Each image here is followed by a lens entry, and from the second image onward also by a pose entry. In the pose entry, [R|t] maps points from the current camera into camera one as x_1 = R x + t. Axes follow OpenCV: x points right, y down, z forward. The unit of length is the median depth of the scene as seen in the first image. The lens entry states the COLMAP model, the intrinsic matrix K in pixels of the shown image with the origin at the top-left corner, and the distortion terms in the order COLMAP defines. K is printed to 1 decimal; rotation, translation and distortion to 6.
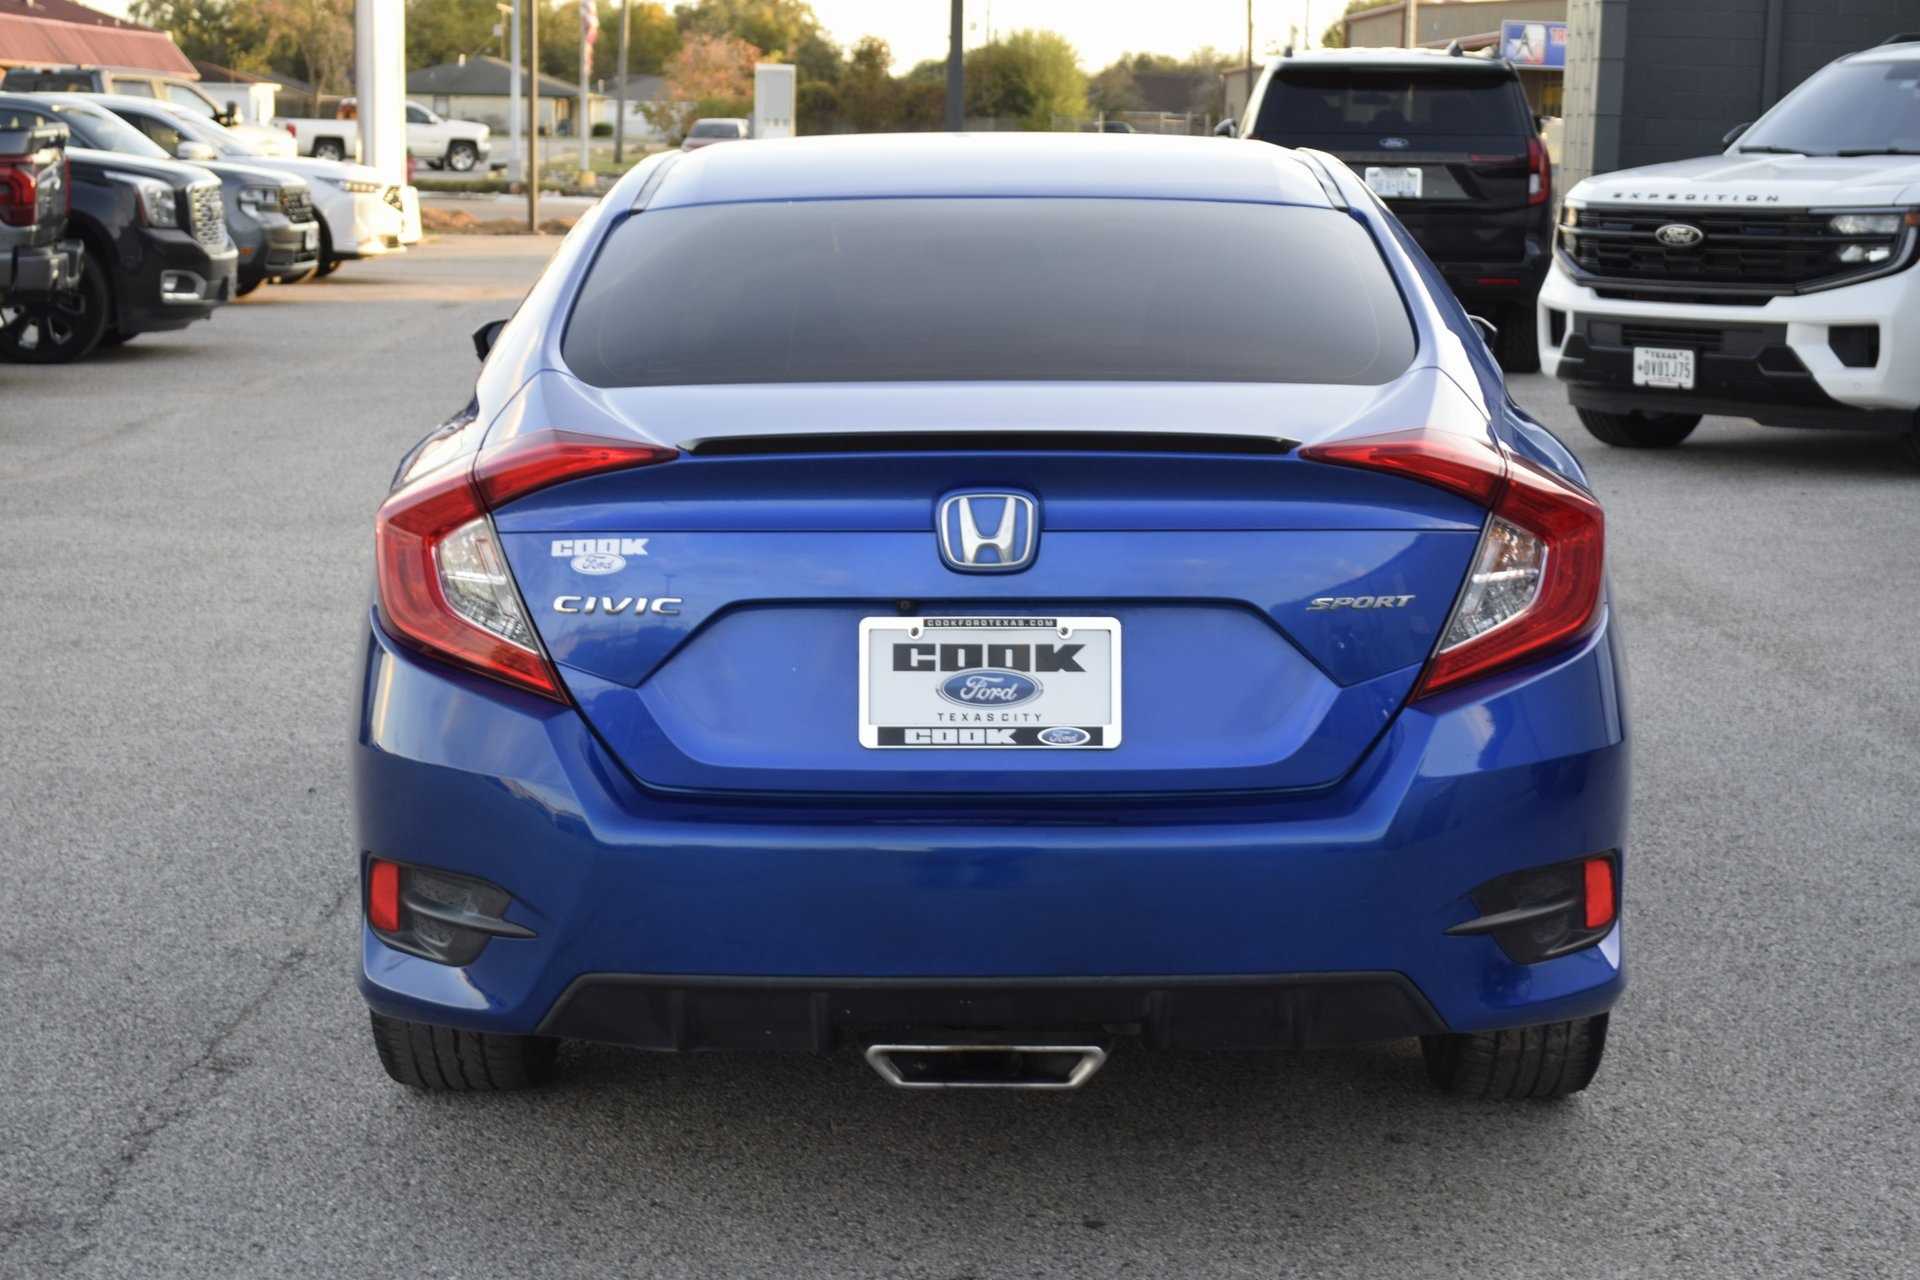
lens RADIAL K [[3322.8, 0, 967.6], [0, 3322.8, 622.2], [0, 0, 1]] dist [-0.033421, 0.000000]
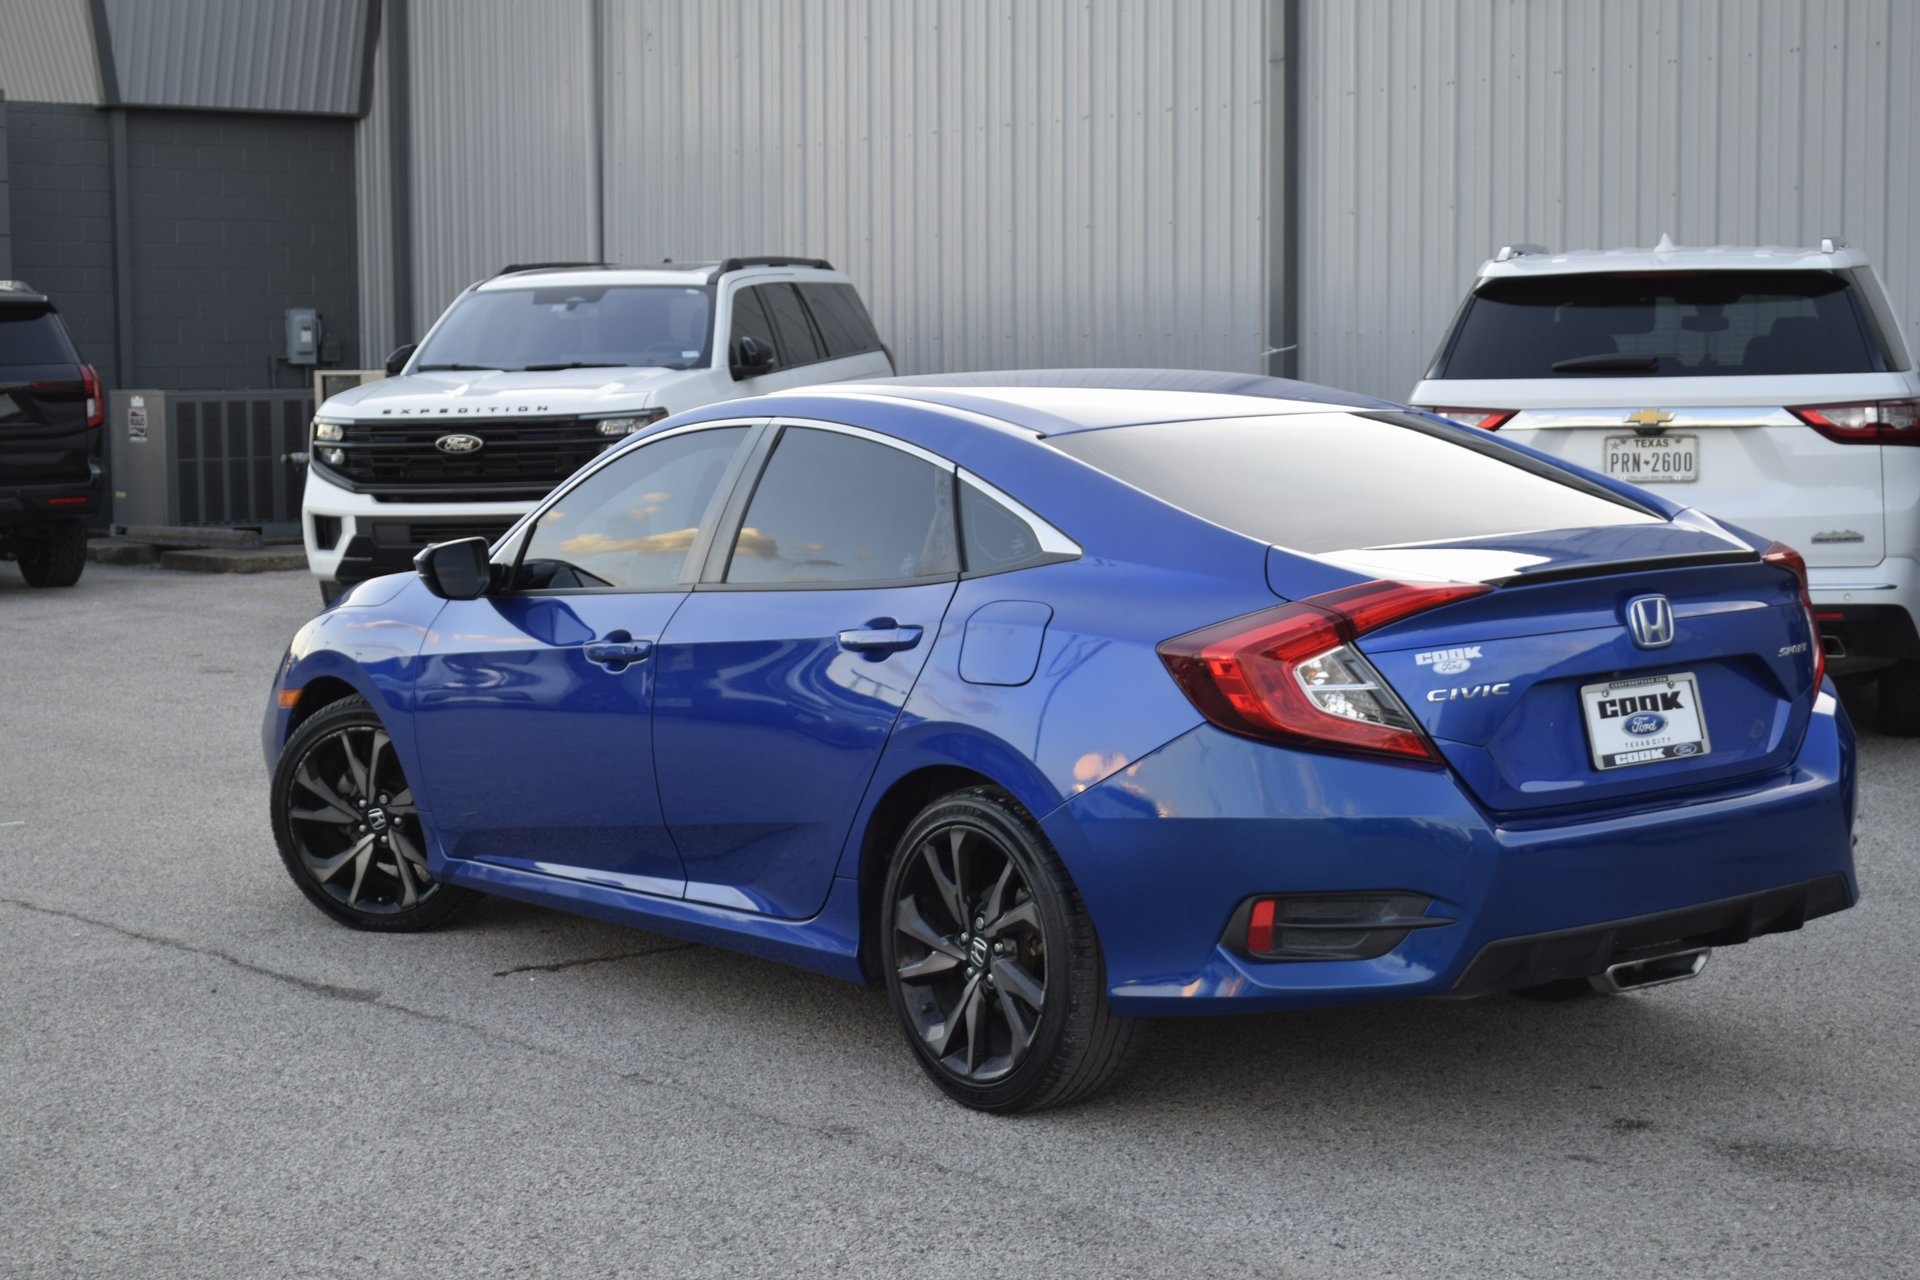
lens RADIAL K [[3322.8, 0, 962.8], [0, 3322.8, 647.2], [0, 0, 1]] dist [-0.033421, 0.000000]
pose [[0.791093, -0.081724, 0.606212, -0.350419], [0.115100, 0.993220, -0.016305, -0.008054], [-0.600769, 0.082674, 0.795136, -0.012138]]
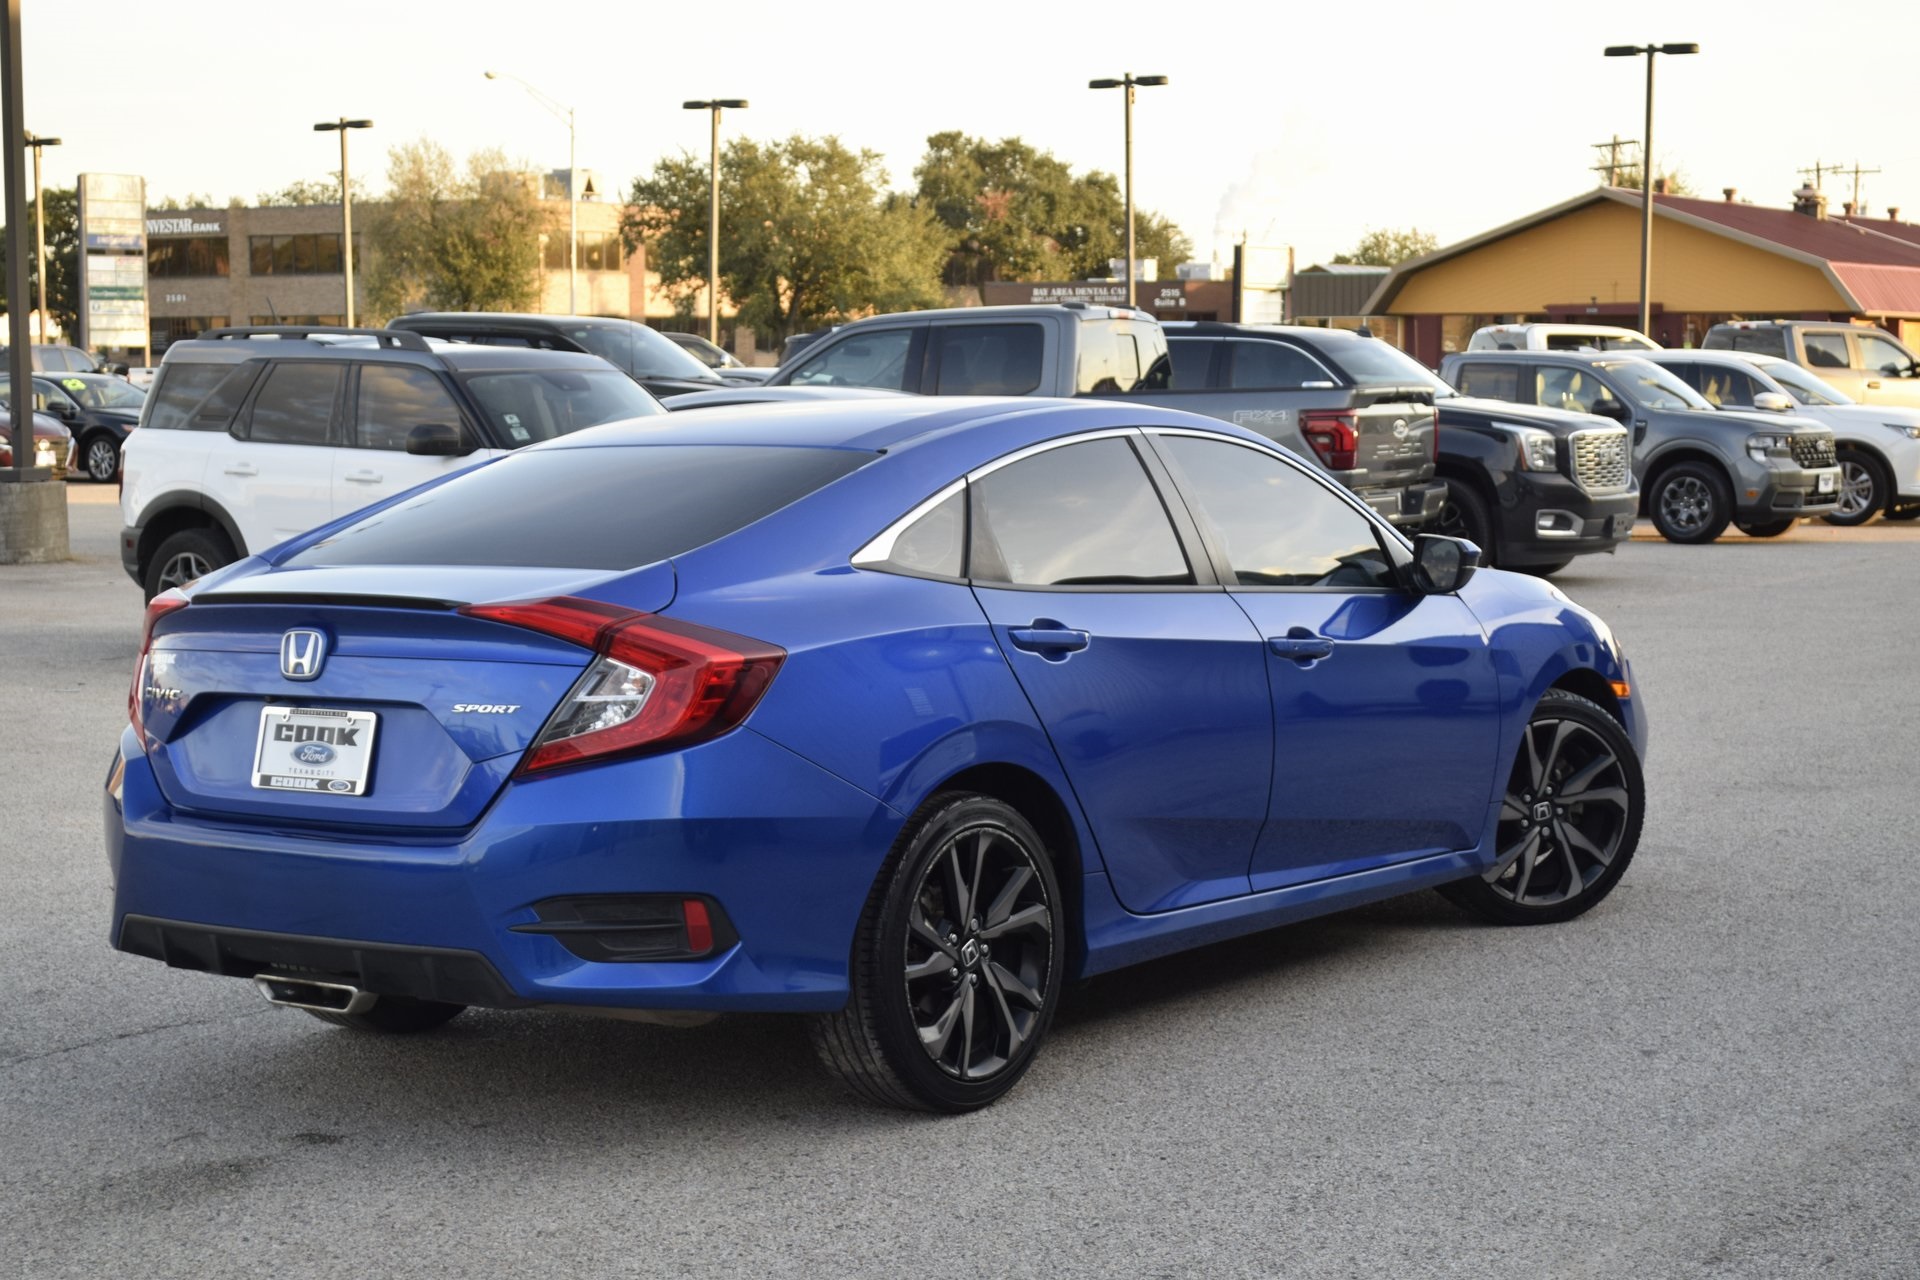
lens RADIAL K [[3322.8, 0, 963.5], [0, 3322.8, 649.2], [0, 0, 1]] dist [-0.033421, 0.000000]
pose [[0.817317, 0.026700, -0.575569, 0.350947], [-0.064431, 0.996896, -0.045249, 0.006474], [0.572574, 0.074068, 0.816500, -0.038340]]
